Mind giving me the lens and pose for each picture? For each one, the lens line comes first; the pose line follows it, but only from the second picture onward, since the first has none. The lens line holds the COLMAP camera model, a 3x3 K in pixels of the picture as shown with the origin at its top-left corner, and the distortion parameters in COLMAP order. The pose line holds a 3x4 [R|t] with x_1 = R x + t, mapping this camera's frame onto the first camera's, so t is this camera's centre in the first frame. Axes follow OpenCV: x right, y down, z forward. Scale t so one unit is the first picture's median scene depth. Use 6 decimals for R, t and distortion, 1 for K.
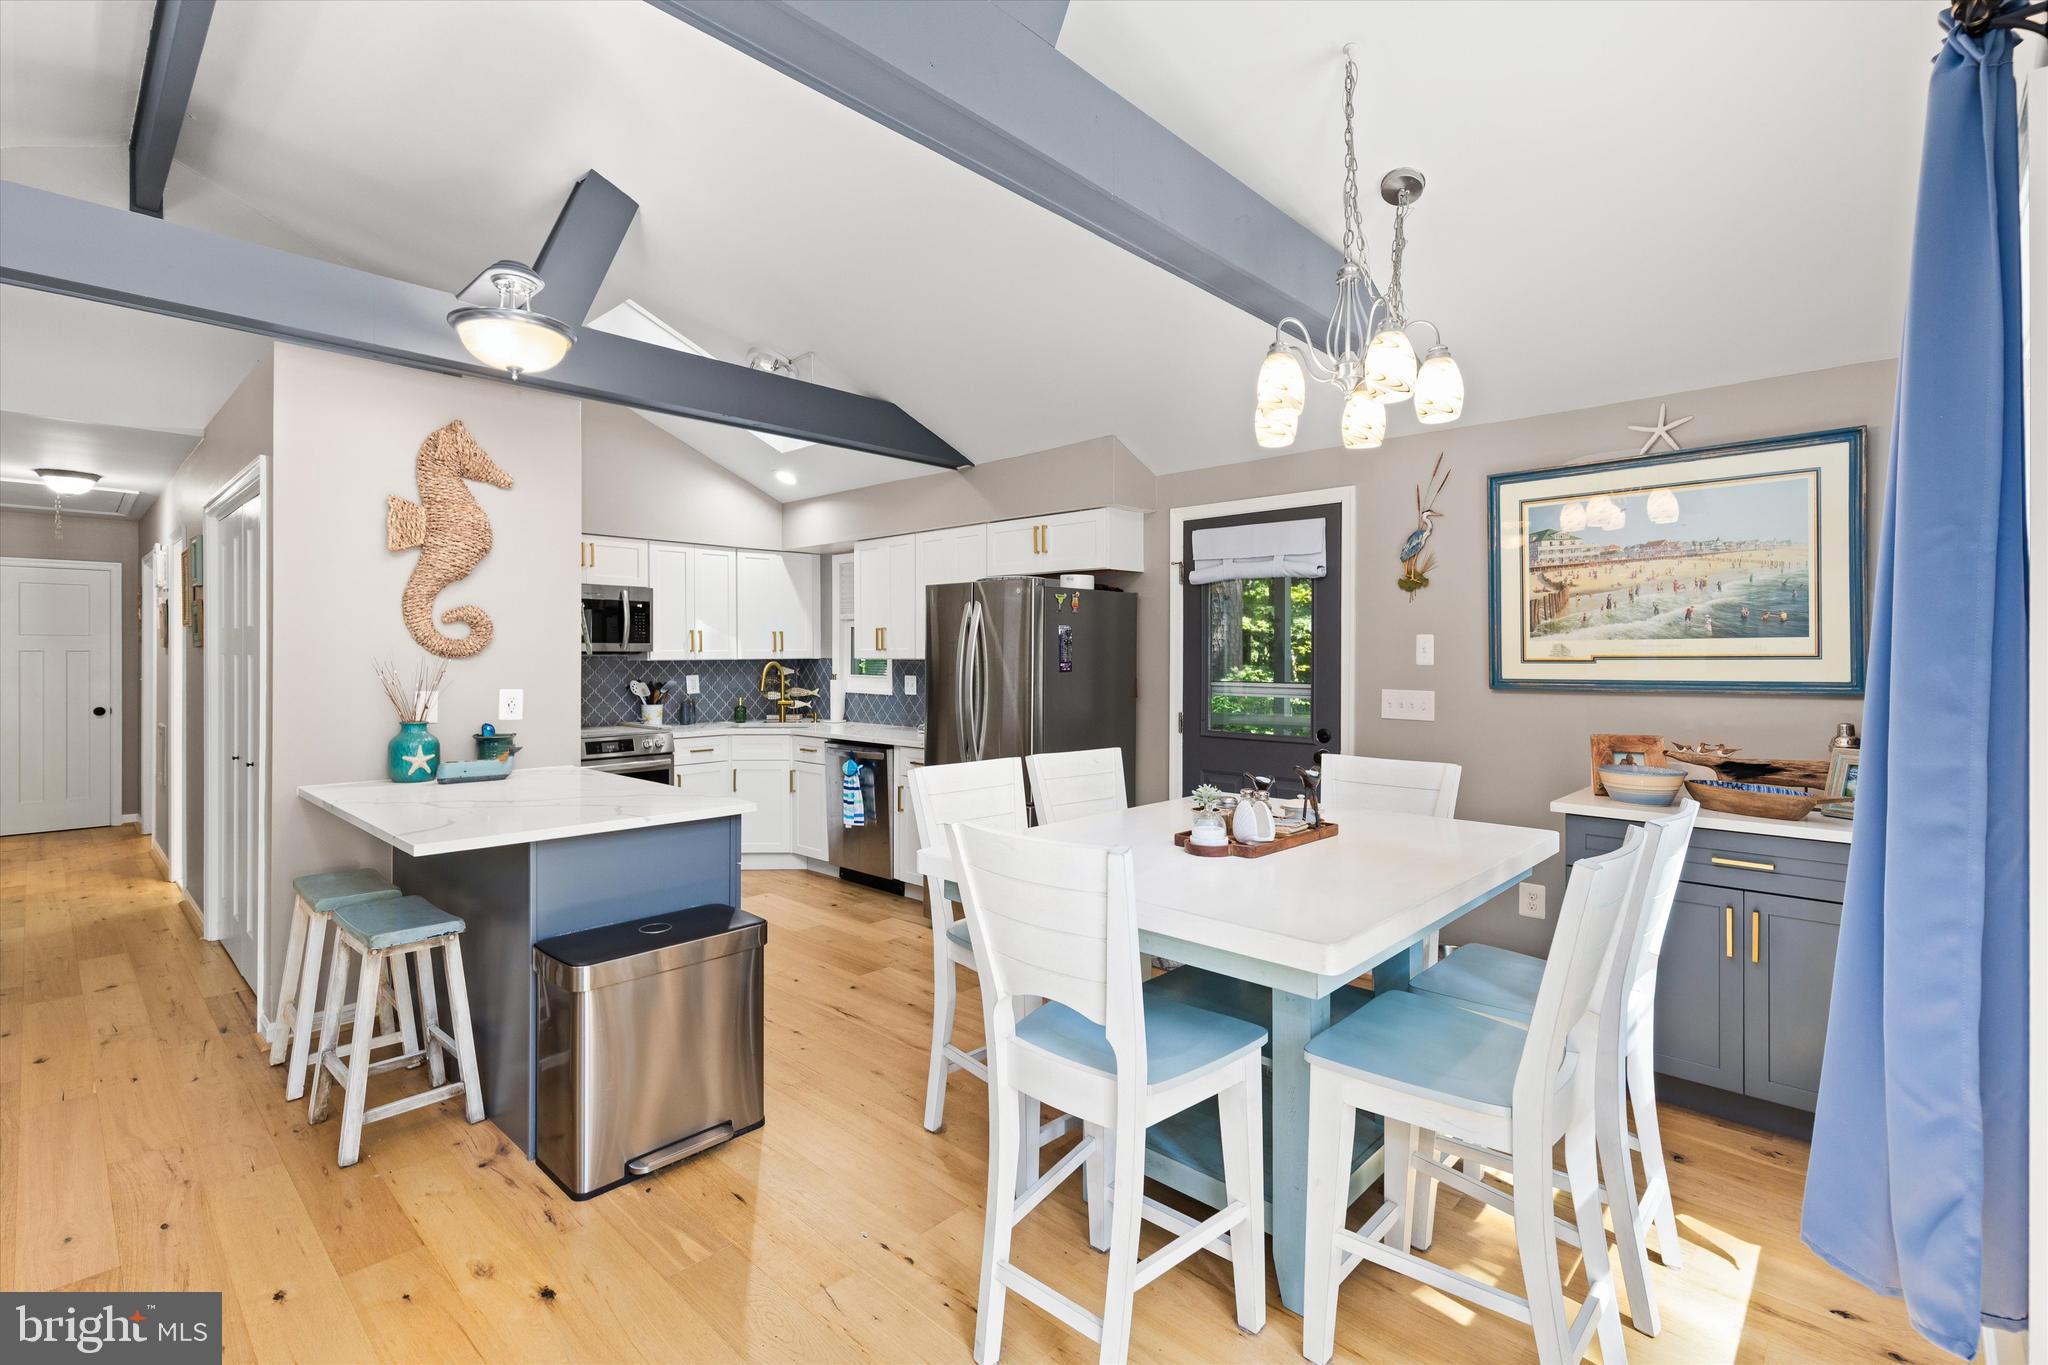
lens RADIAL K [[923.5, 0, 1013.9], [0, 923.5, 653.7], [0, 0, 1]] dist [0.010378, 0.000104]
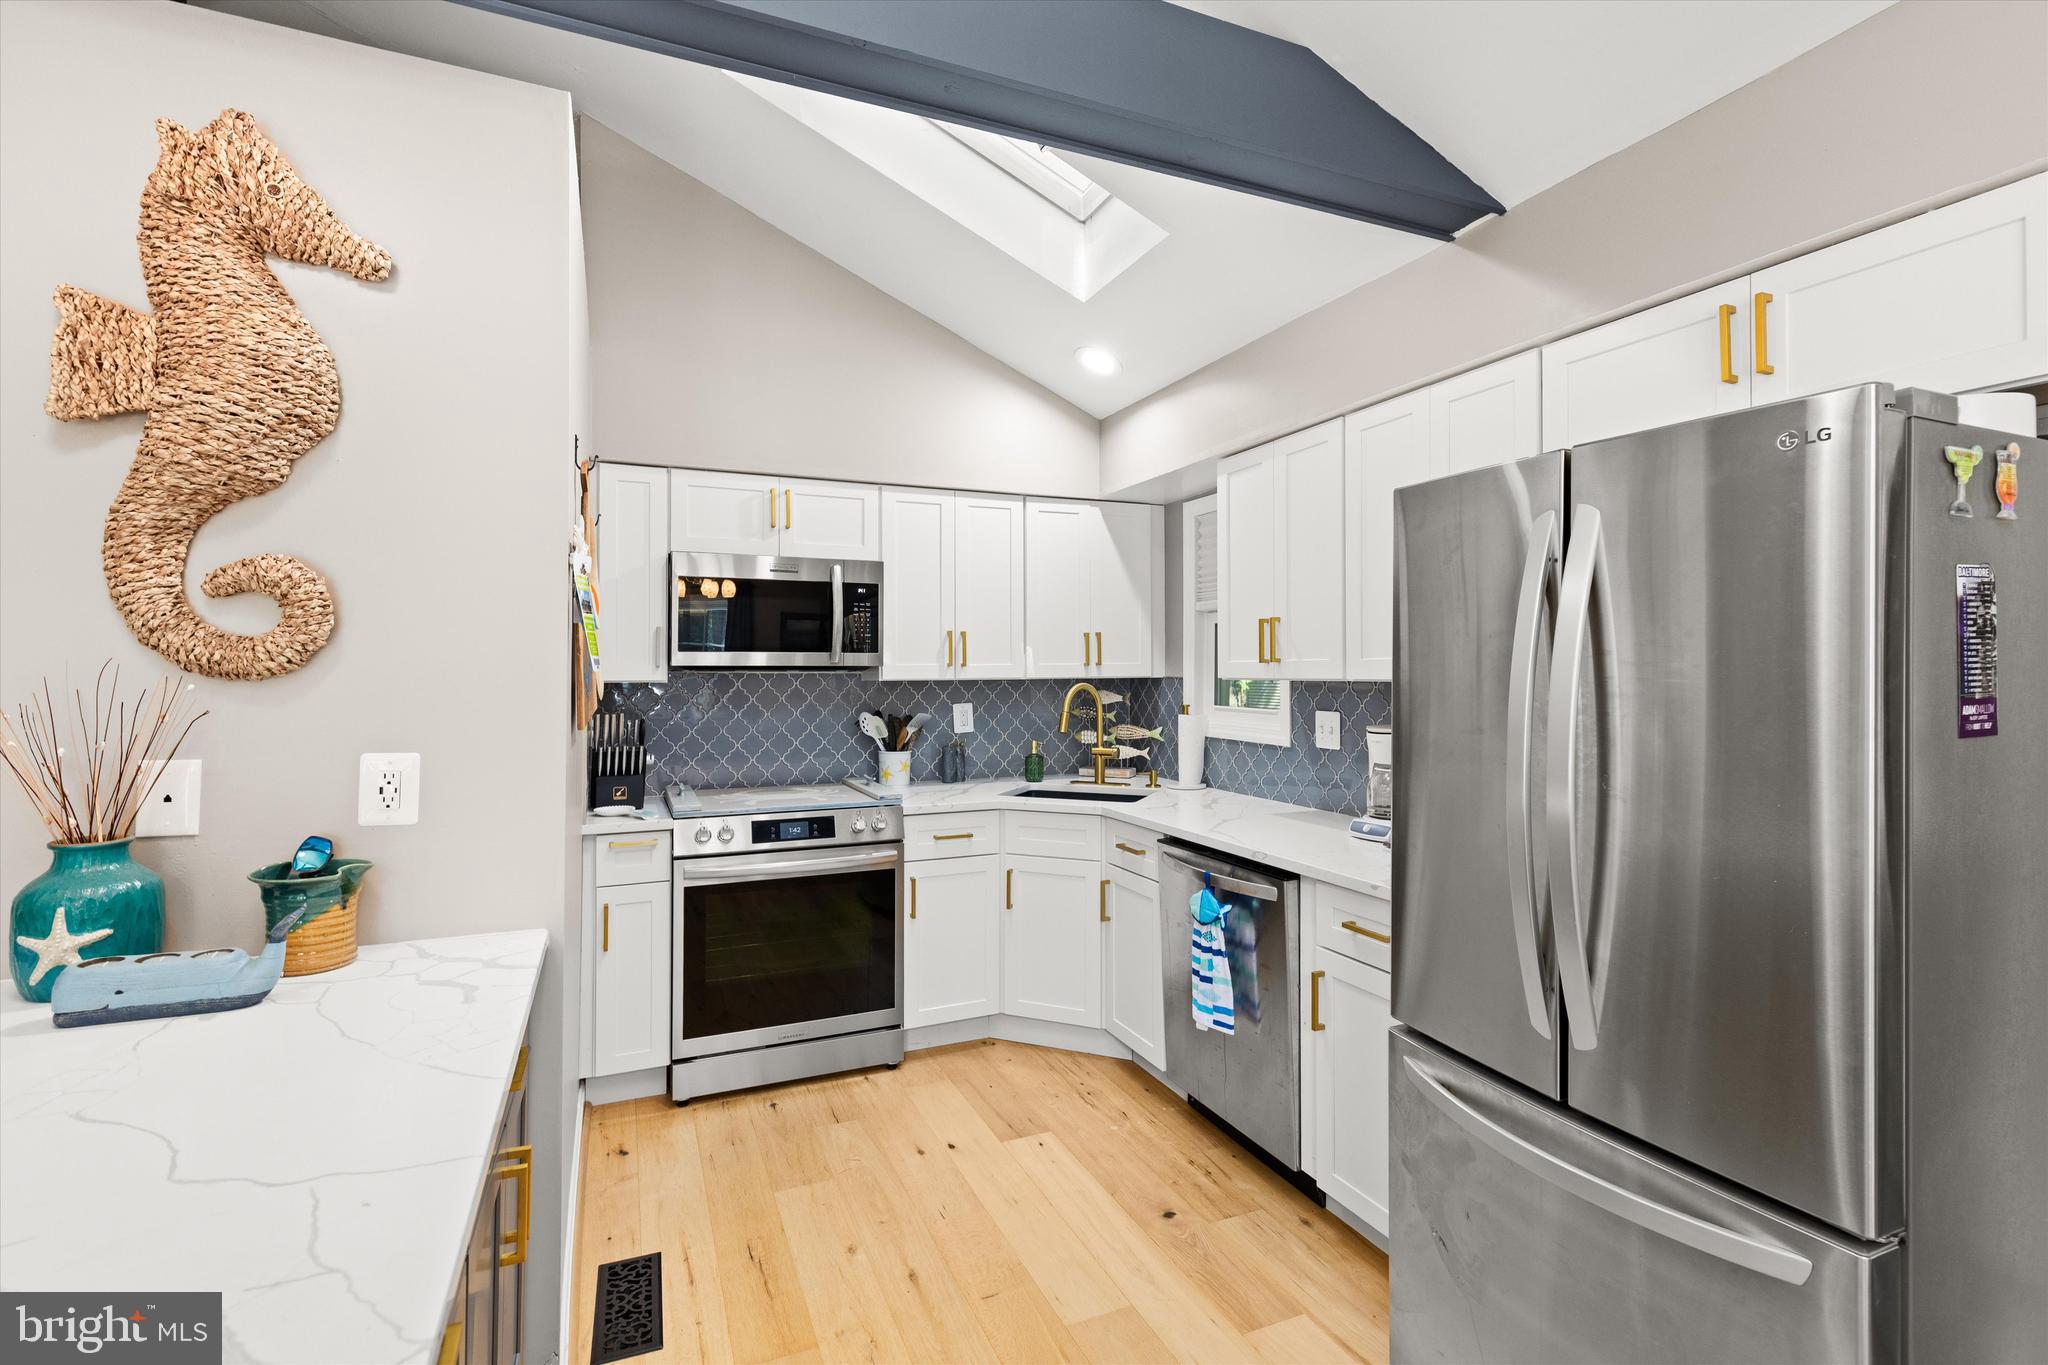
lens RADIAL K [[923.5, 0, 1019.3], [0, 923.5, 670.0], [0, 0, 1]] dist [0.010378, 0.000104]
pose [[0.921426, -0.001192, -0.388552, -0.070555], [0.001408, 0.999999, 0.000272, 0.000184], [0.388551, -0.000797, 0.921427, 0.462632]]
